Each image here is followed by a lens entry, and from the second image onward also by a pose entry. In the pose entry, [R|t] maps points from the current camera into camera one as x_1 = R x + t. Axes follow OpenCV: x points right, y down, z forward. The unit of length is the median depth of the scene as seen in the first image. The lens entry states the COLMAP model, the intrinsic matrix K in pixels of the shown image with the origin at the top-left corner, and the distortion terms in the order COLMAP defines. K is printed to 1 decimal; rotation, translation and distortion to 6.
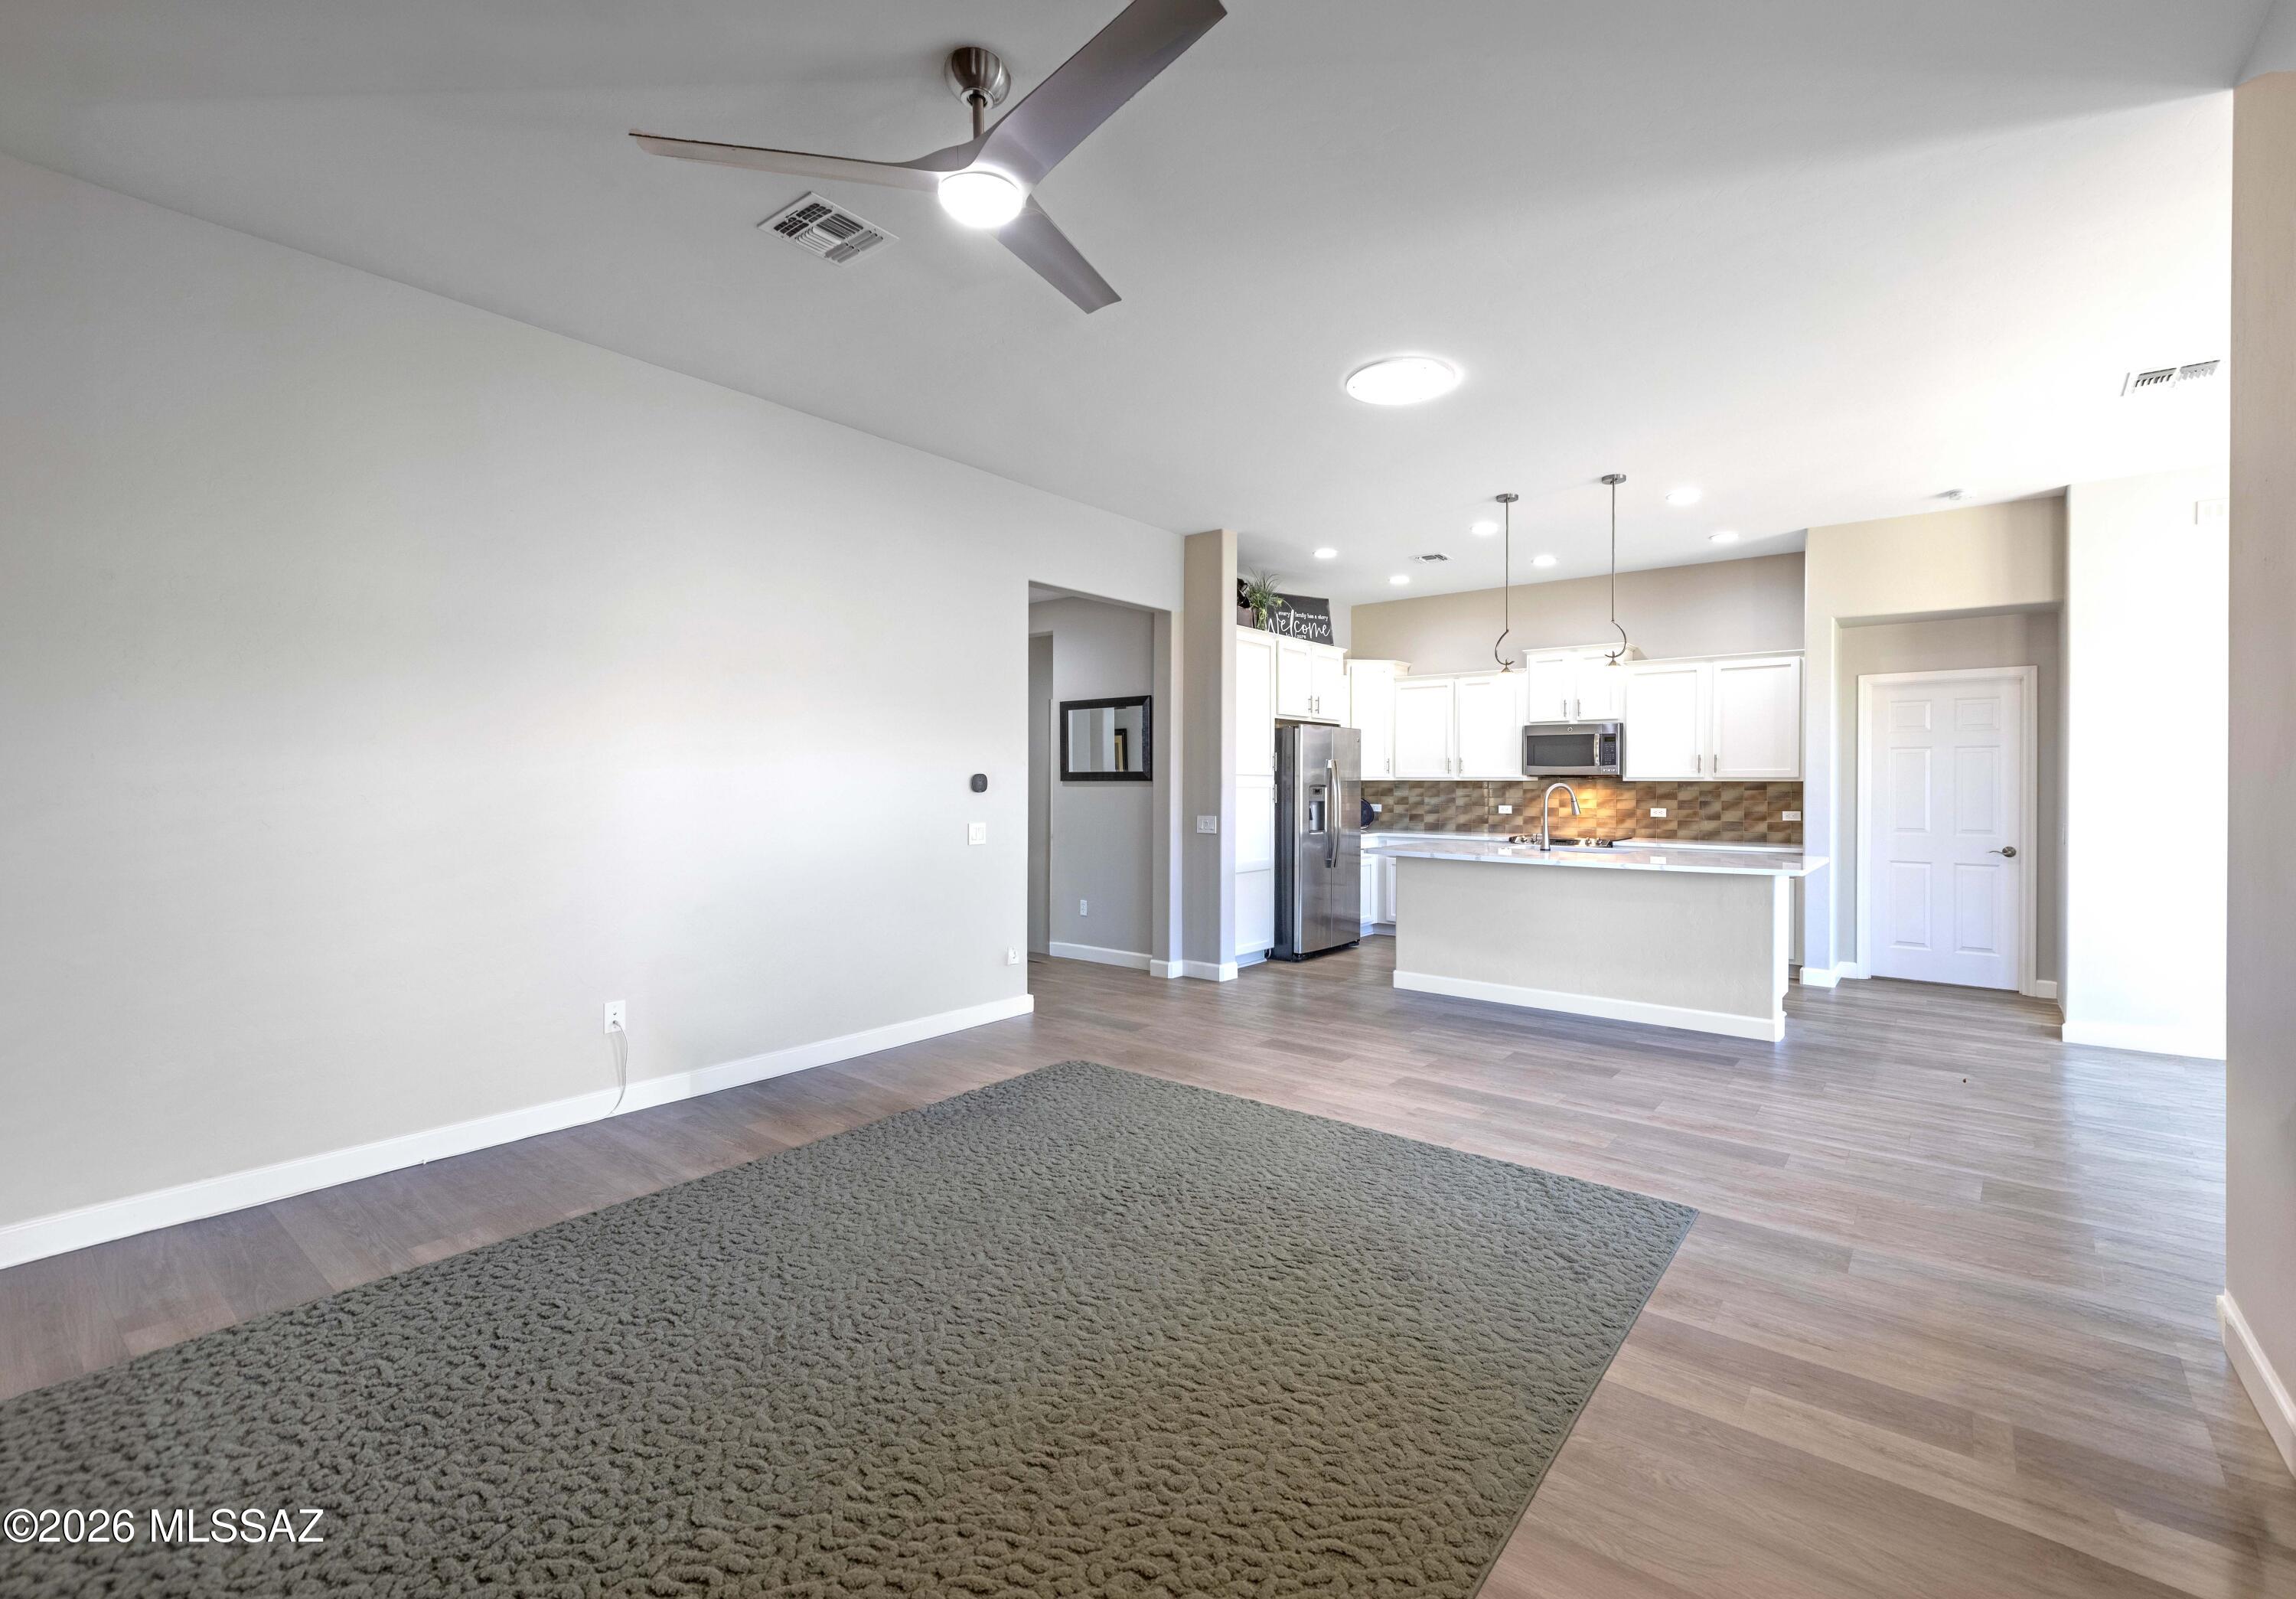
lens RADIAL K [[986.3, 0, 1210.4], [0, 986.3, 781.7], [0, 0, 1]] dist [0.003164, 0.000095]
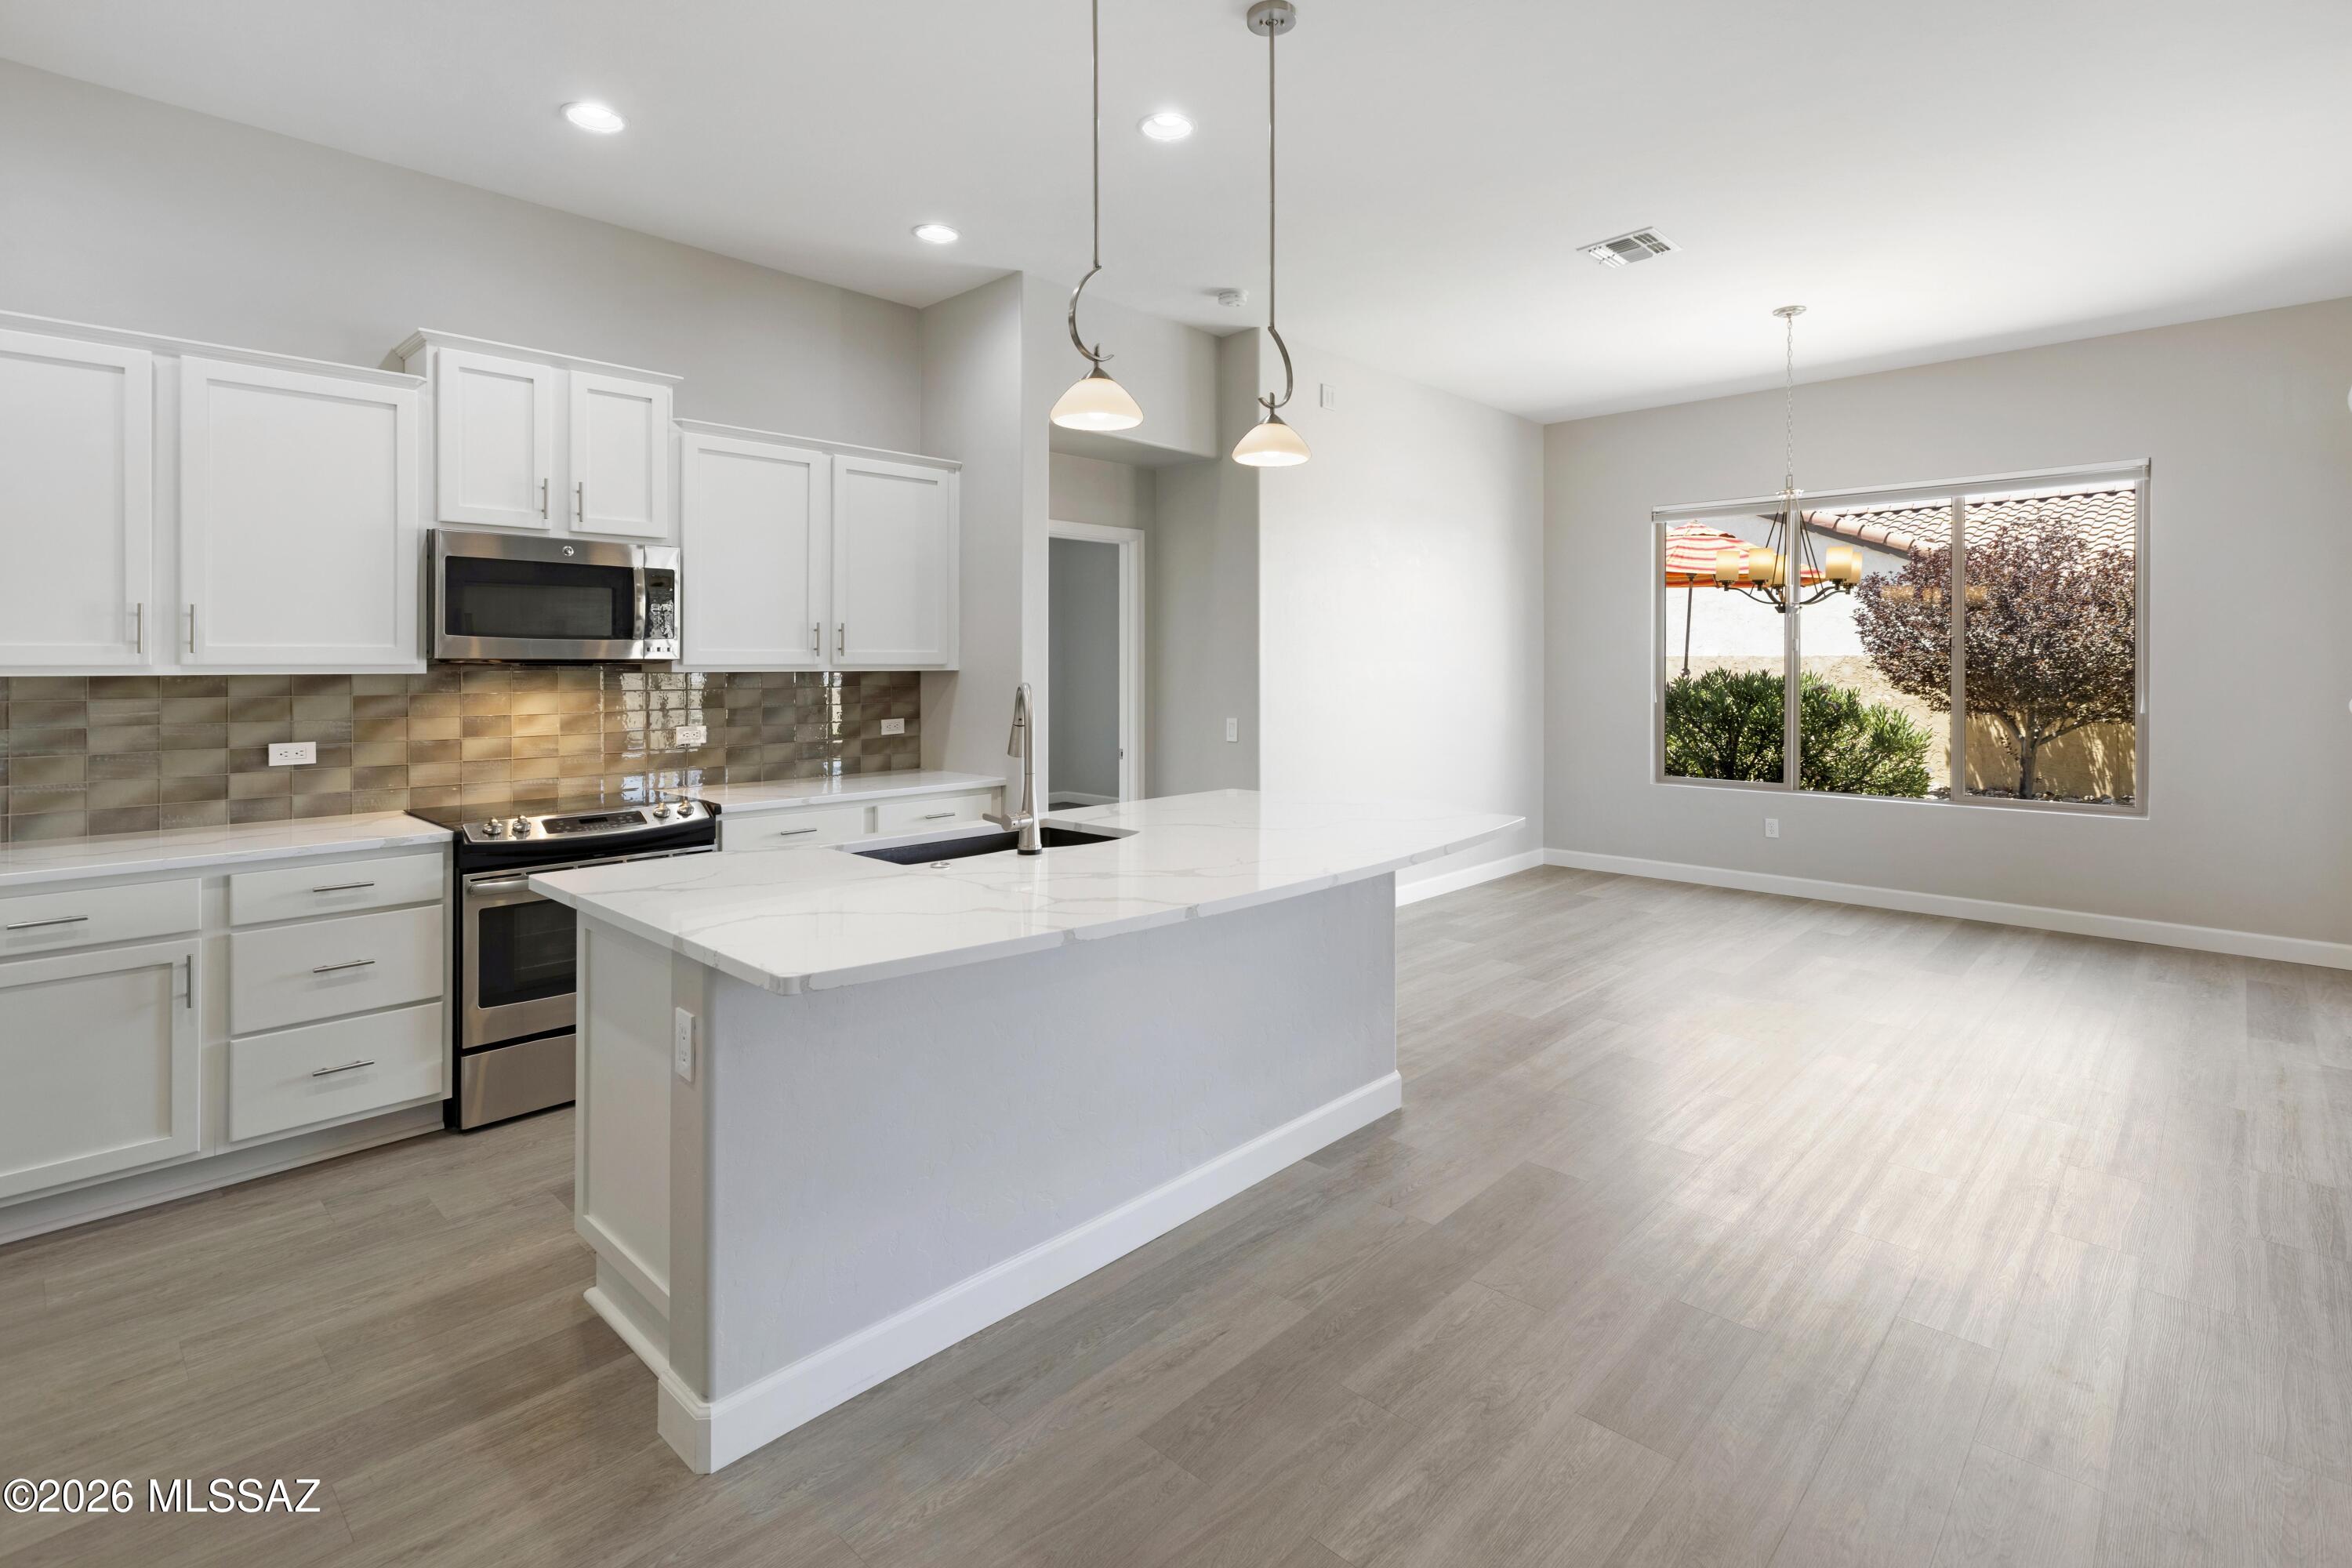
lens RADIAL K [[1110.3, 0, 1190.0], [0, 1110.3, 658.1], [0, 0, 1]] dist [0.003203, -0.000079]
pose [[0.108455, 0.001866, 0.994100, -0.078325], [0.001730, 0.999996, -0.002066, -0.006052], [-0.994100, 0.001944, 0.108452, 0.701701]]
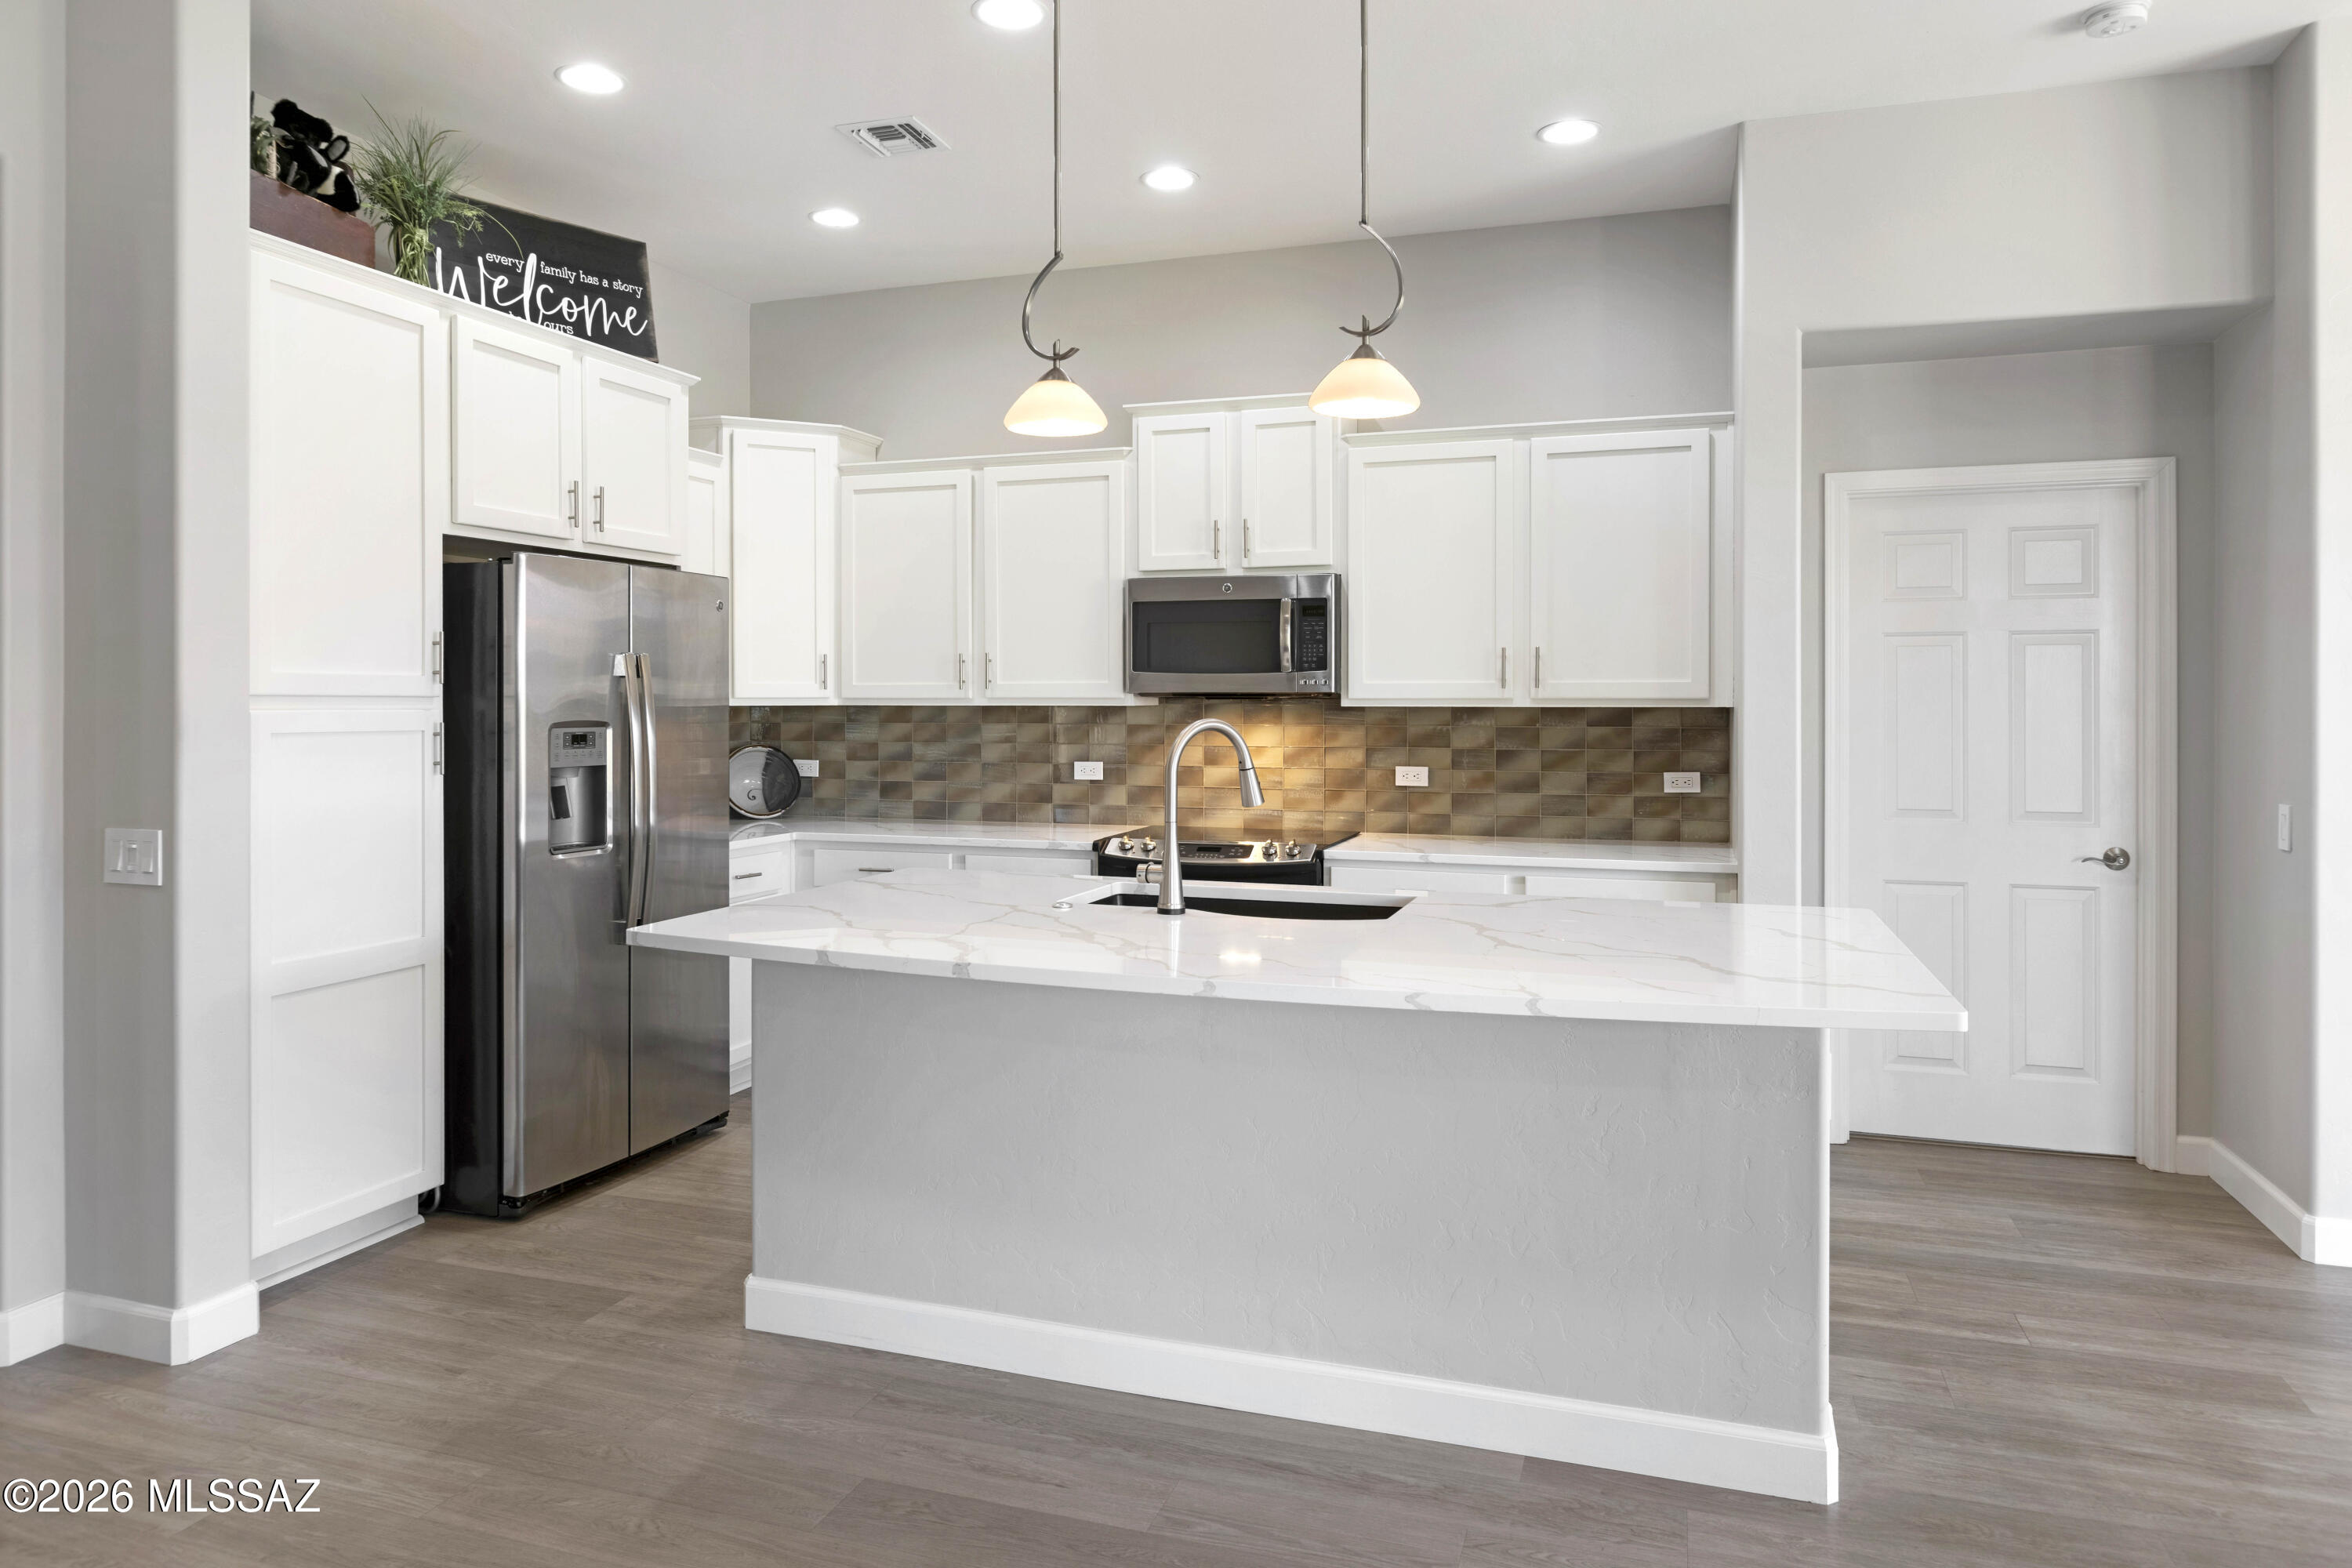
lens RADIAL K [[1495.6, 0, 1162.3], [0, 1495.6, 697.4], [0, 0, 1]] dist [-0.004854, 0.000302]
pose [[0.951078, -0.002512, 0.308939, 0.137586], [0.002682, 0.999996, -0.000124, -0.005057], [-0.308938, 0.000947, 0.951082, 0.393589]]
